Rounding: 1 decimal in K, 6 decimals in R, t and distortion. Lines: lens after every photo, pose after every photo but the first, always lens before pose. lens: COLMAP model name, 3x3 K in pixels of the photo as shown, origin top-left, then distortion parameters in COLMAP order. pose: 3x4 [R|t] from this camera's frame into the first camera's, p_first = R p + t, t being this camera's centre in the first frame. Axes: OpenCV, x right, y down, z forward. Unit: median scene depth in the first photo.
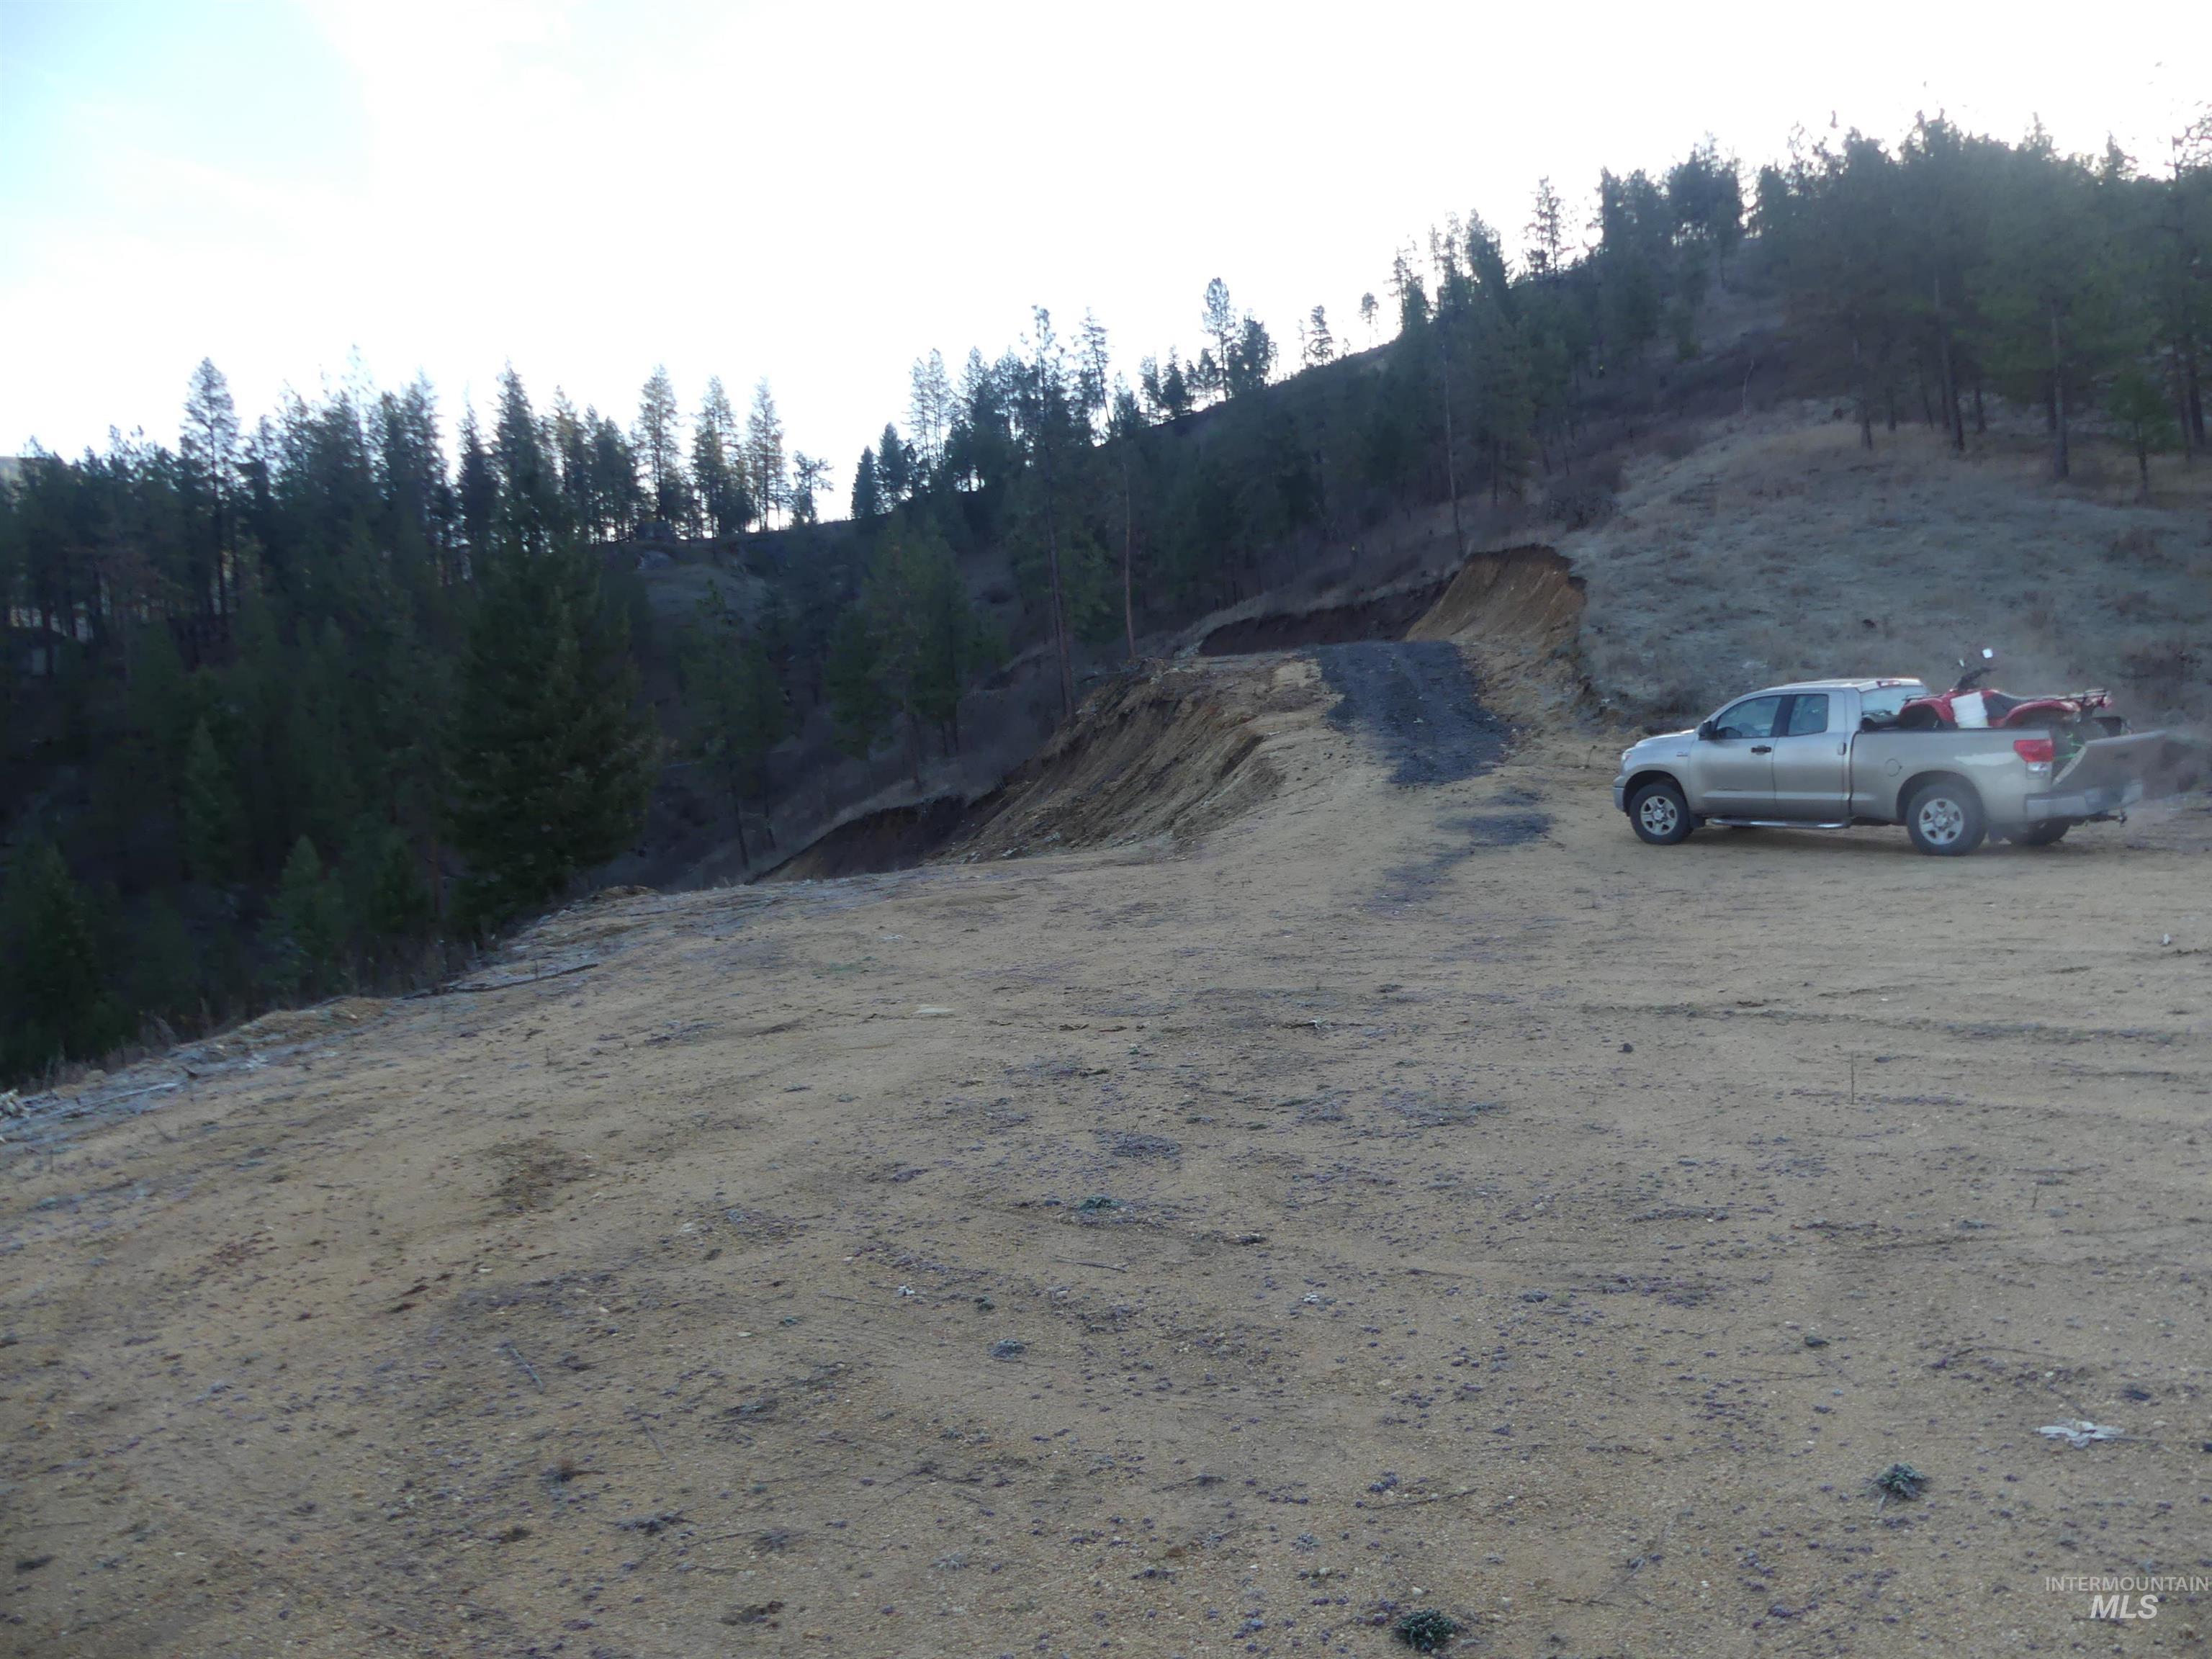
lens RADIAL K [[1654.8, 0, 1105.2], [0, 1654.8, 822.2], [0, 0, 1]] dist [-0.007590, -0.000428]
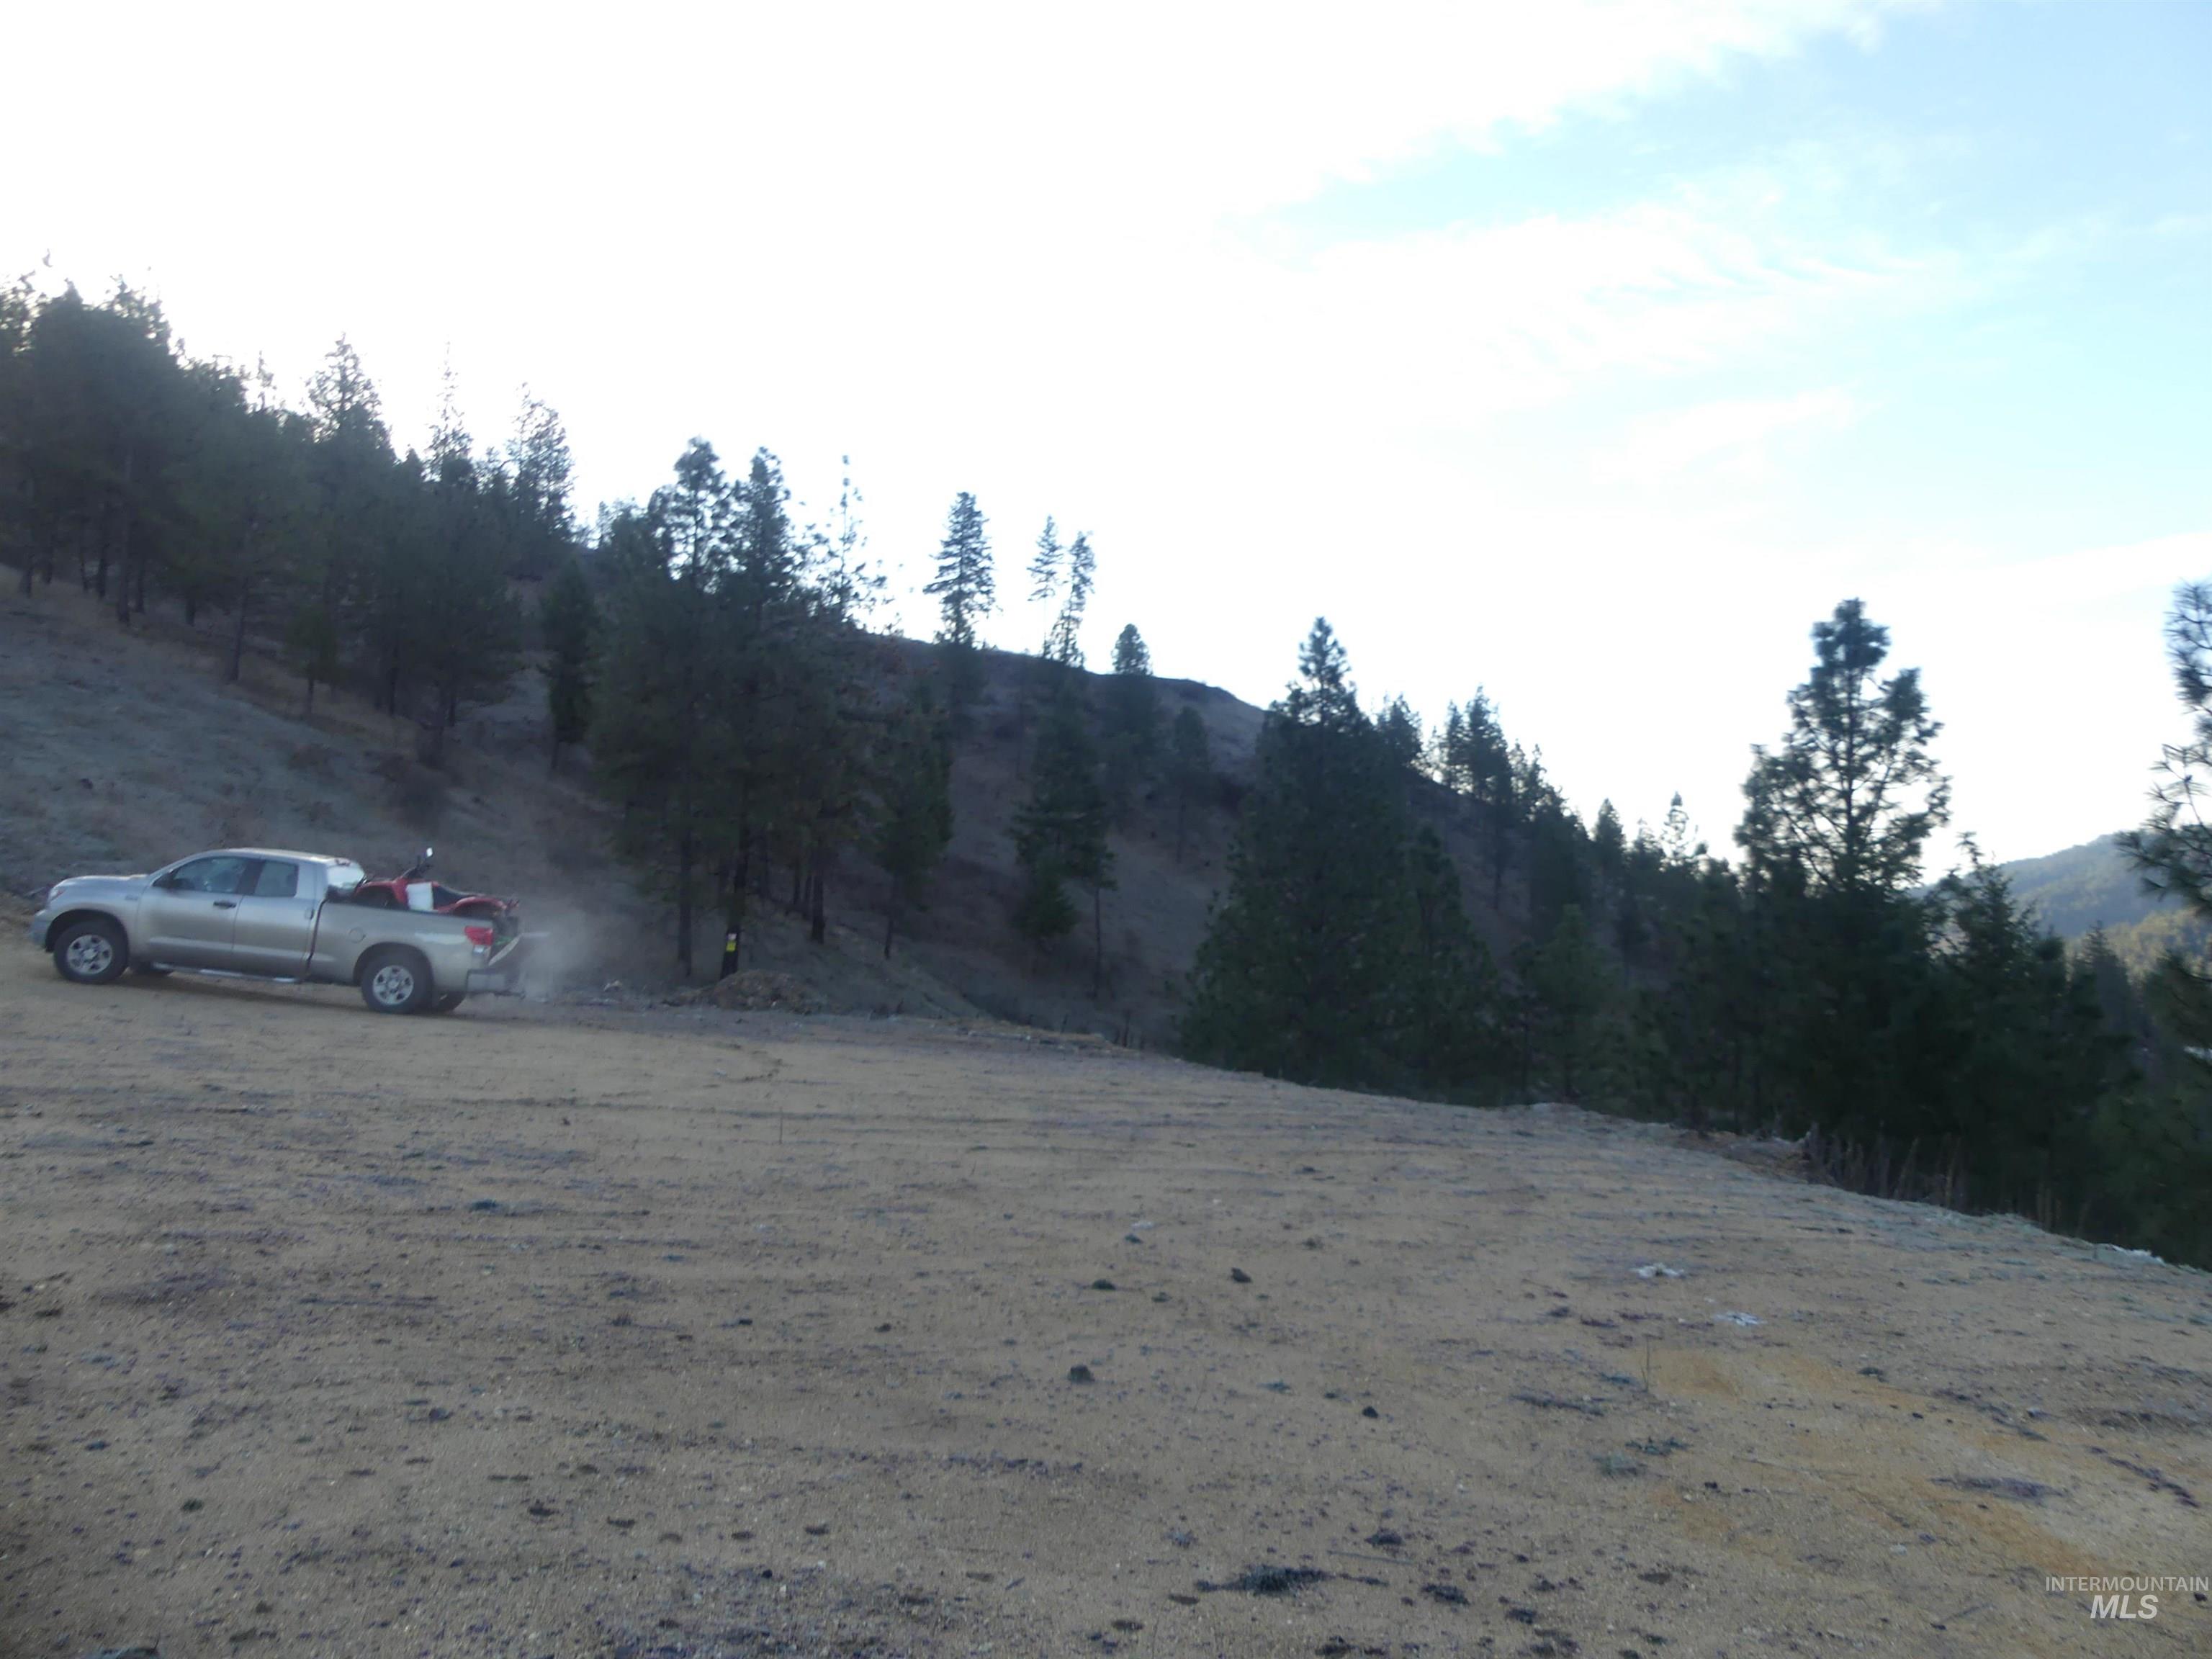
lens RADIAL K [[1654.8, 0, 1107.2], [0, 1654.8, 832.9], [0, 0, 1]] dist [-0.007590, -0.000428]
pose [[0.458627, 0.170041, 0.872209, -0.293746], [-0.078110, 0.985436, -0.151044, 0.028351], [-0.885190, 0.001144, 0.465229, -0.020667]]
